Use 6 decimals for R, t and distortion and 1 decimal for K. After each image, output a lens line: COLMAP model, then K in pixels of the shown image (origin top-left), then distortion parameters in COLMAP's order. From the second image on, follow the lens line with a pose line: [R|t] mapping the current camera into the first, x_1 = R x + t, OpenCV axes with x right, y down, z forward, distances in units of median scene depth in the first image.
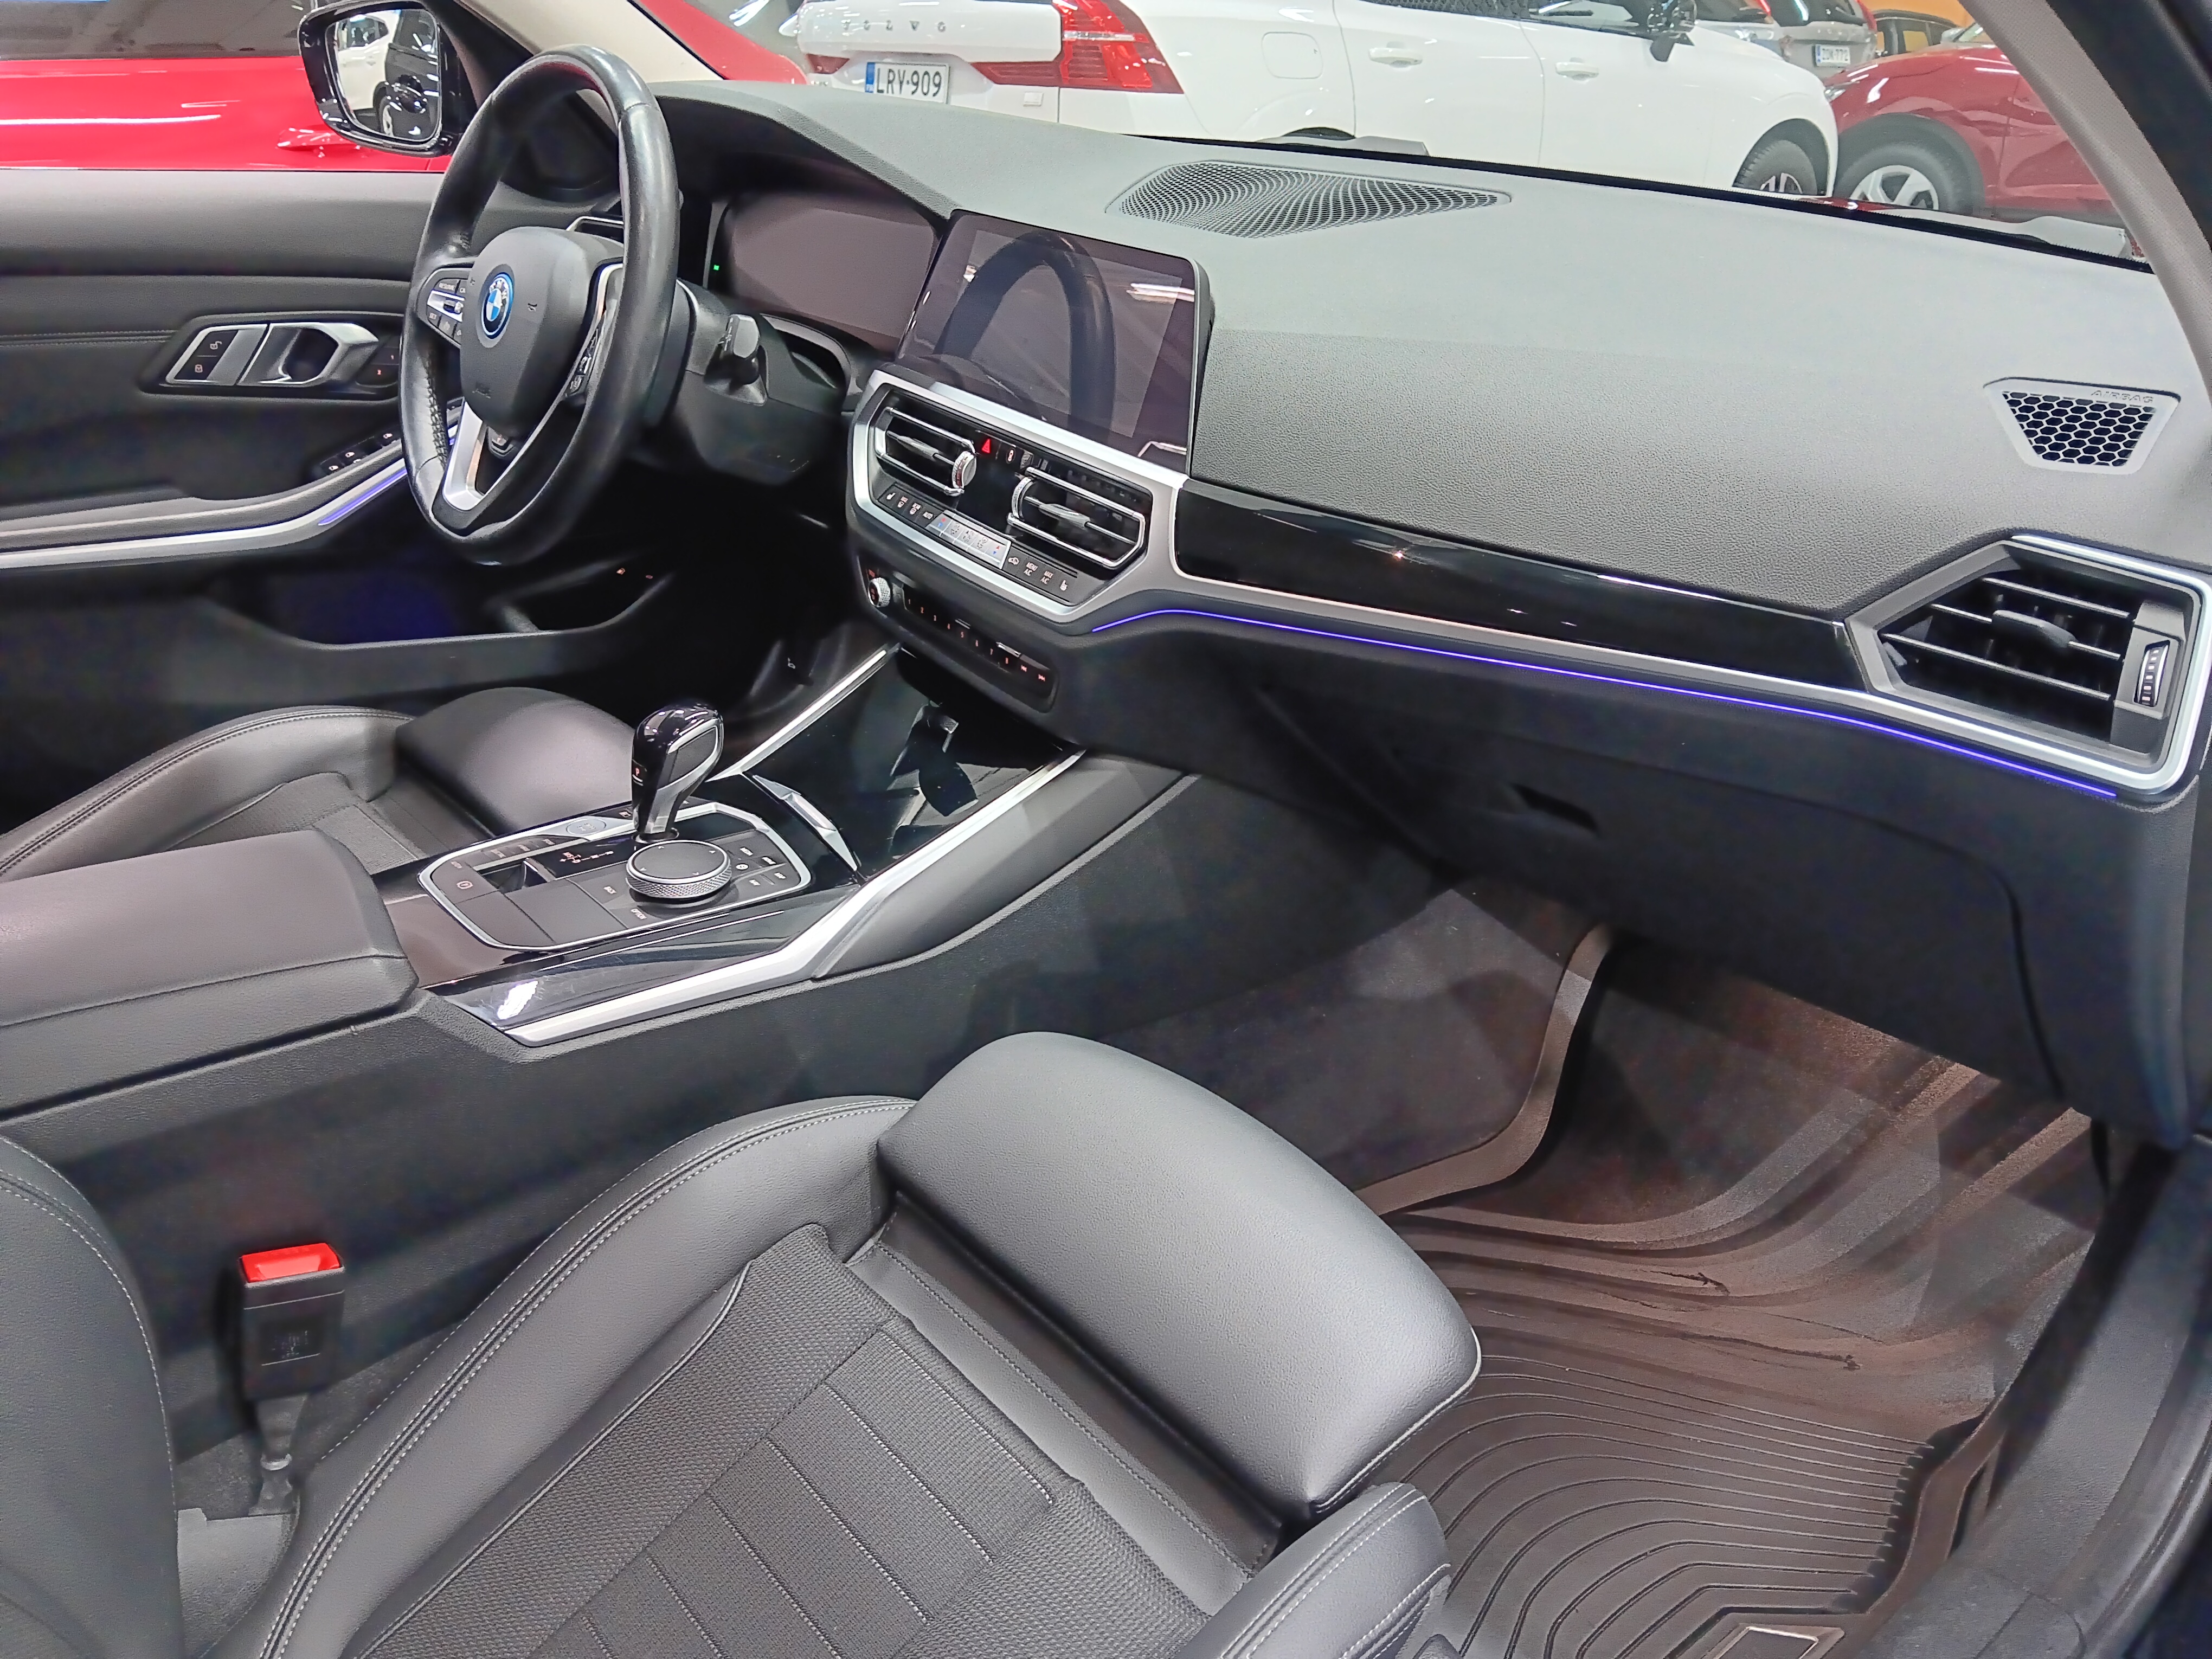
lens RADIAL K [[1704.3, 0, 1106.0], [0, 1704.3, 829.5], [0, 0, 1]] dist [0.070982, -0.148071]
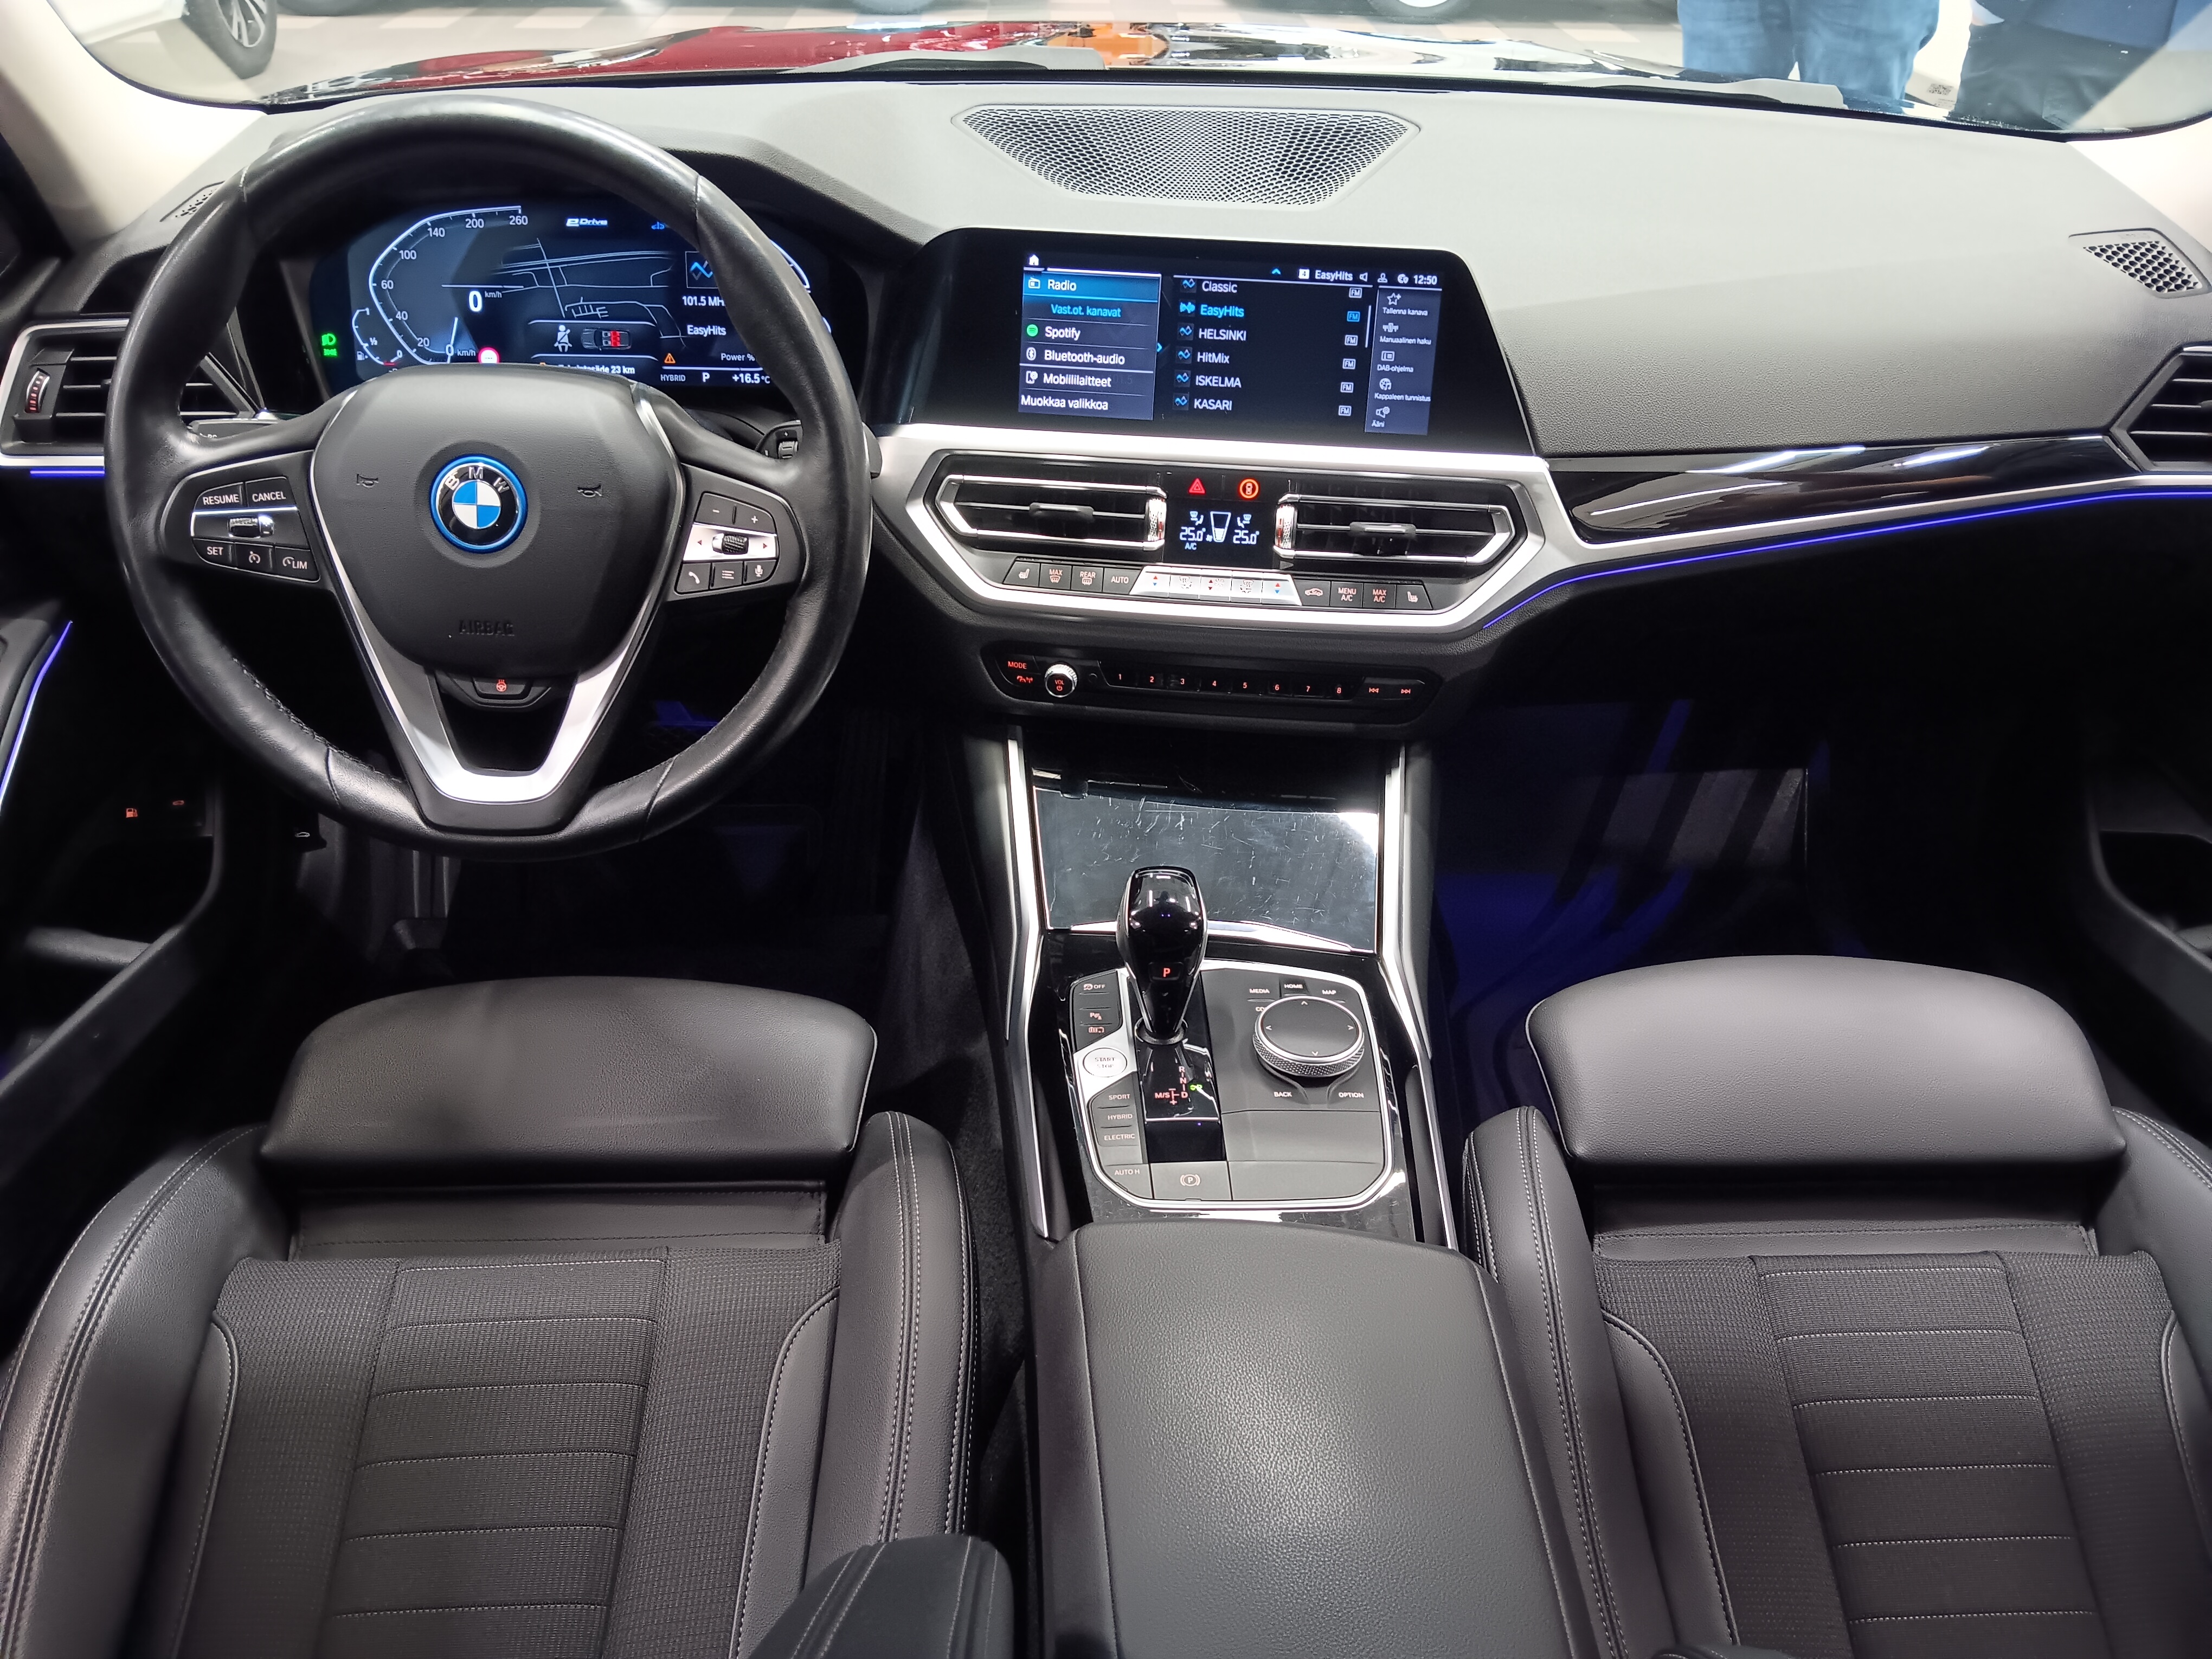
lens RADIAL K [[1702.0, 0, 1119.7], [0, 1702.0, 842.1], [0, 0, 1]] dist [0.064219, -0.151350]
pose [[0.634104, -0.445052, 0.632330, -0.760710], [0.333372, 0.895203, 0.295761, -0.336047], [-0.697692, 0.023258, 0.716020, 0.366779]]
